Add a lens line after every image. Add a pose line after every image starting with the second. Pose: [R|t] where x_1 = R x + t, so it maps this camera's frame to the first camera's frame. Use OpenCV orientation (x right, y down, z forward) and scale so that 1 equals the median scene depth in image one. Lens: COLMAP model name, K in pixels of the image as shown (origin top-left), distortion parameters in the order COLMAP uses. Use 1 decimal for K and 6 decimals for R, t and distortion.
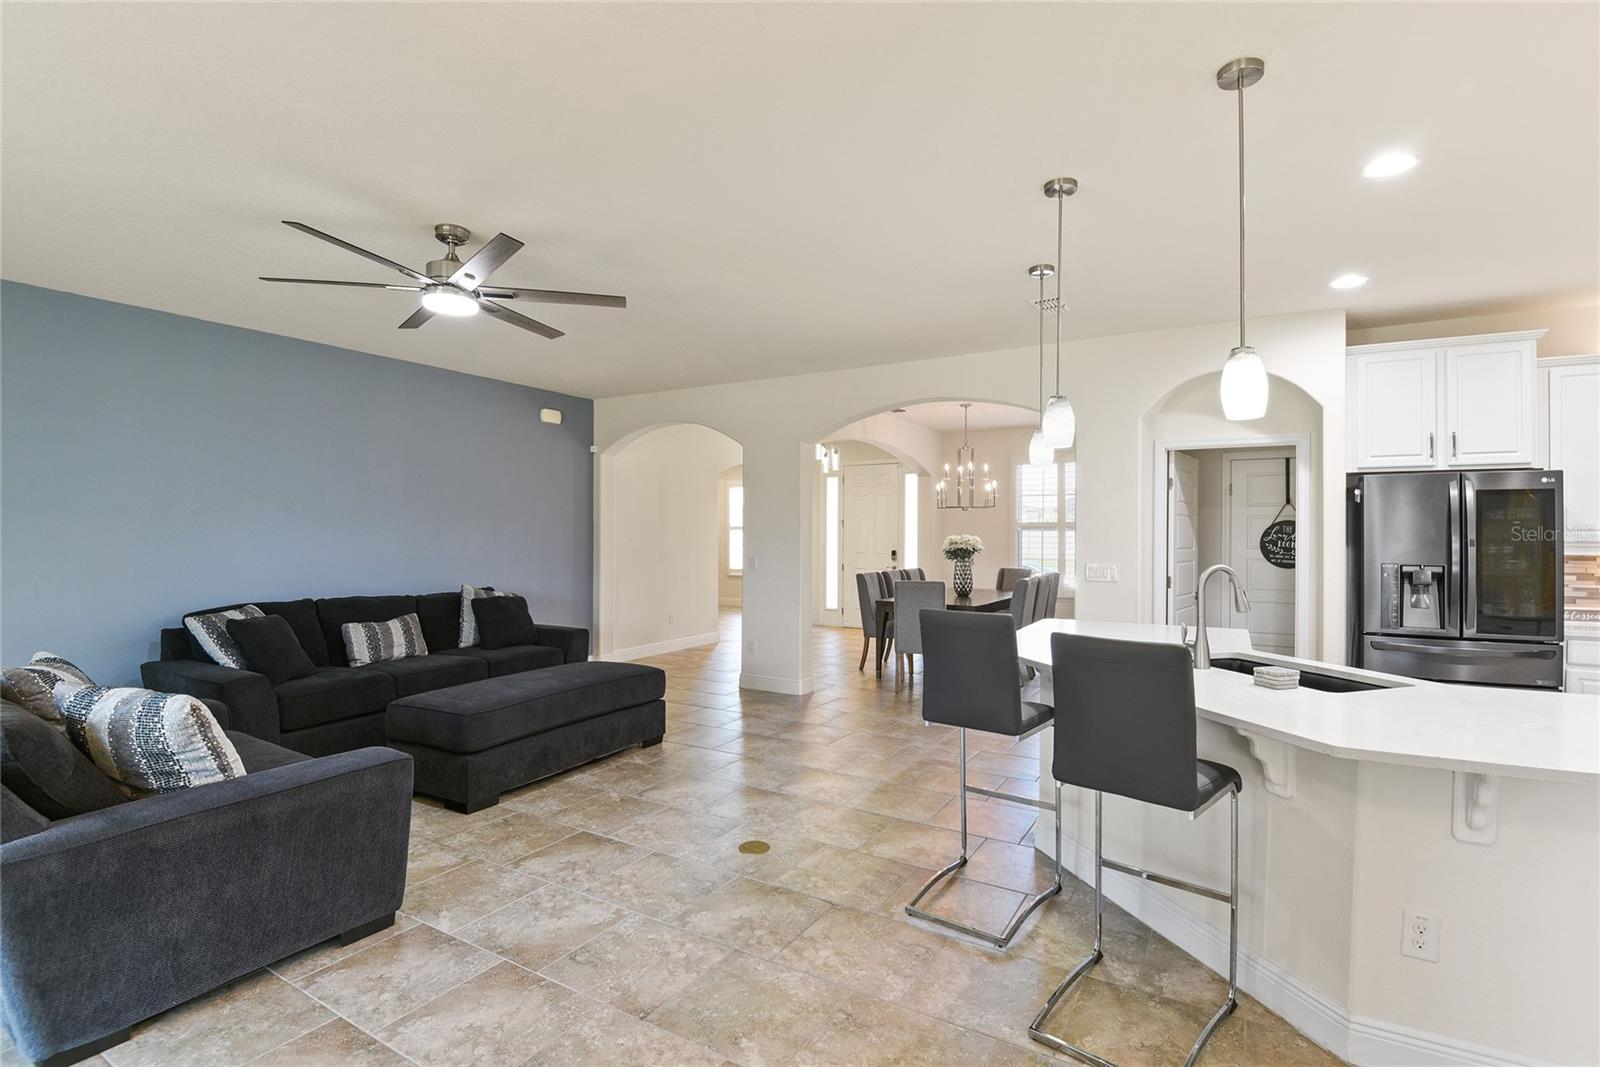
lens RADIAL K [[756.2, 0, 800.0], [0, 756.2, 533.5], [0, 0, 1]] dist [-0.020912, -0.000603]
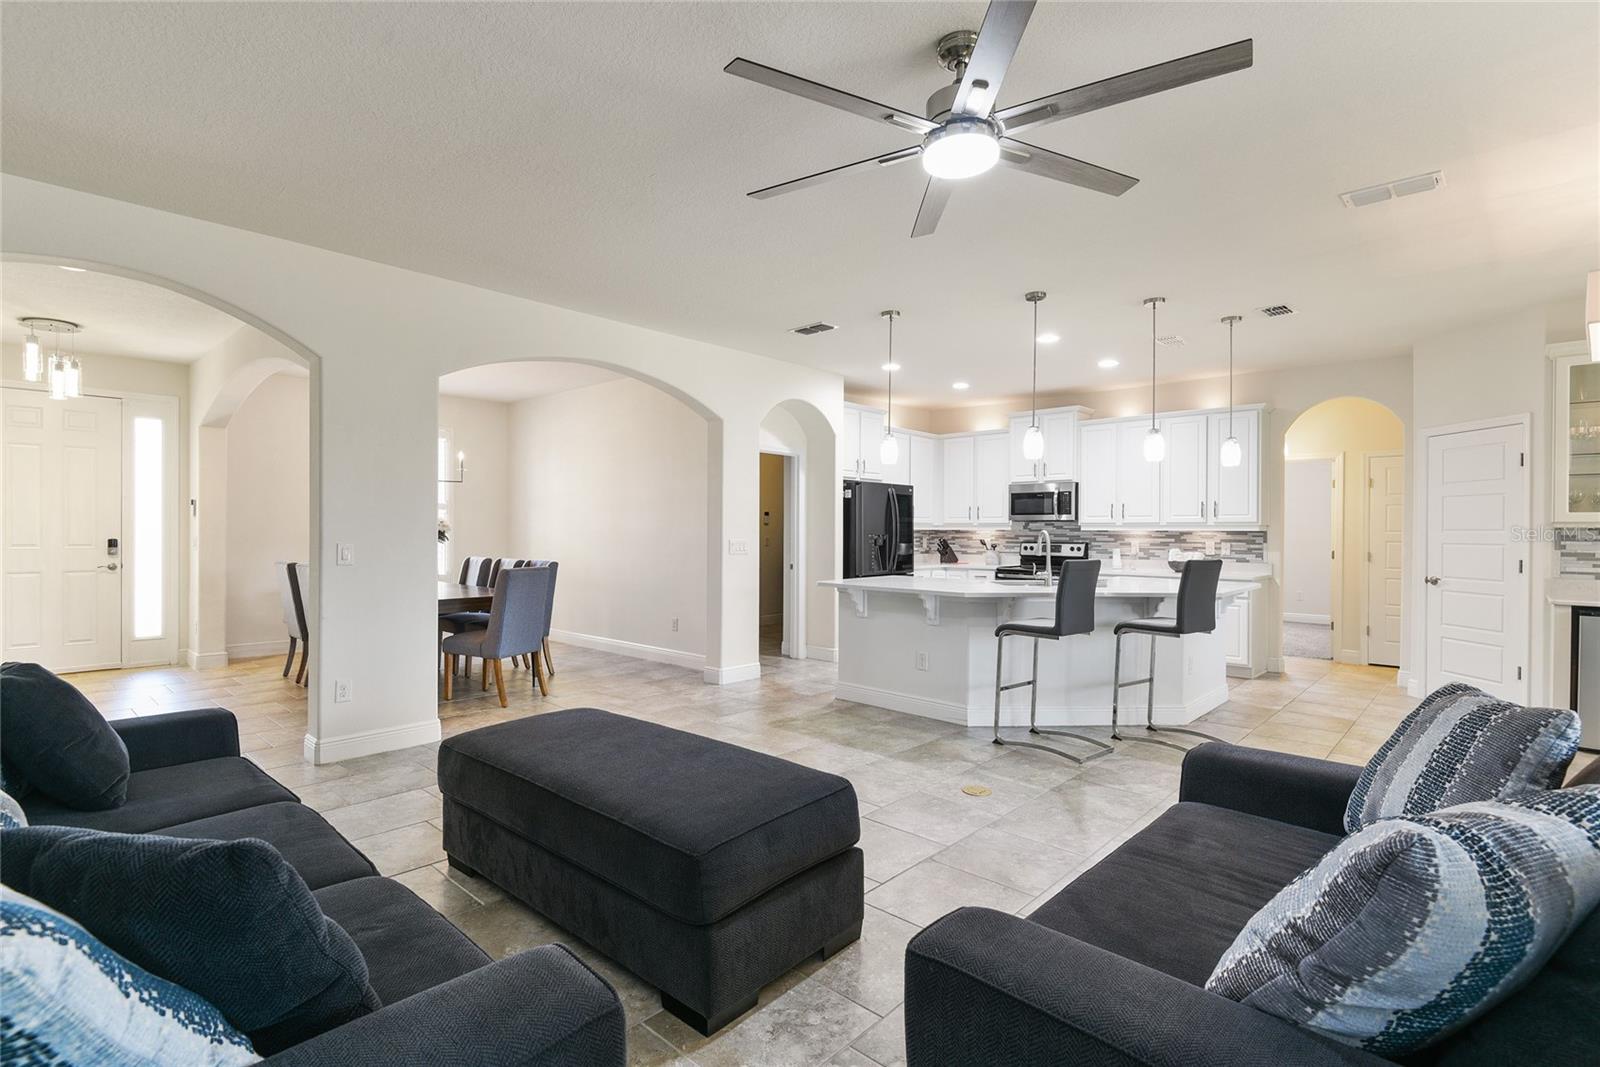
lens RADIAL K [[756.2, 0, 800.0], [0, 756.2, 533.5], [0, 0, 1]] dist [-0.020912, -0.000603]
pose [[0.205674, -0.002729, 0.978617, -1.012891], [-0.006924, 0.999967, 0.004244, 0.032074], [-0.978596, -0.007649, 0.205648, 0.875820]]
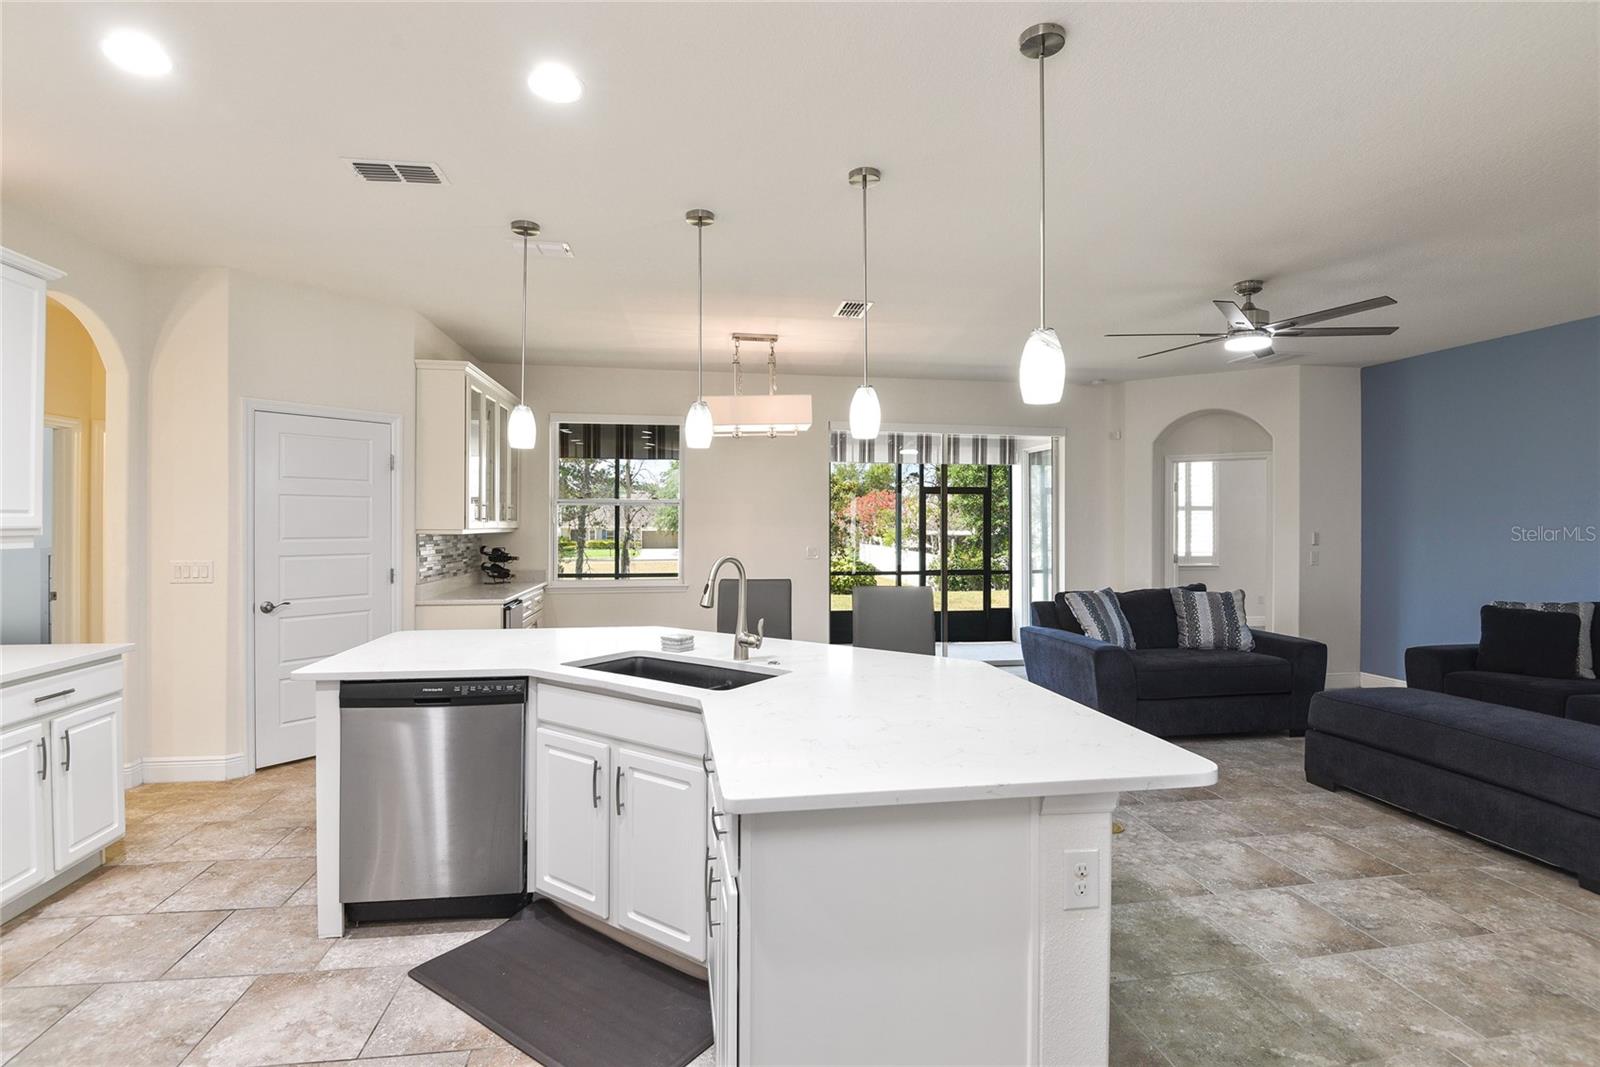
lens RADIAL K [[756.2, 0, 800.0], [0, 756.2, 533.5], [0, 0, 1]] dist [-0.020912, -0.000603]
pose [[-0.768401, 0.005737, -0.639943, 0.795142], [-0.003555, 0.999906, 0.013233, -0.003088], [0.639959, 0.012443, -0.768309, 1.295570]]
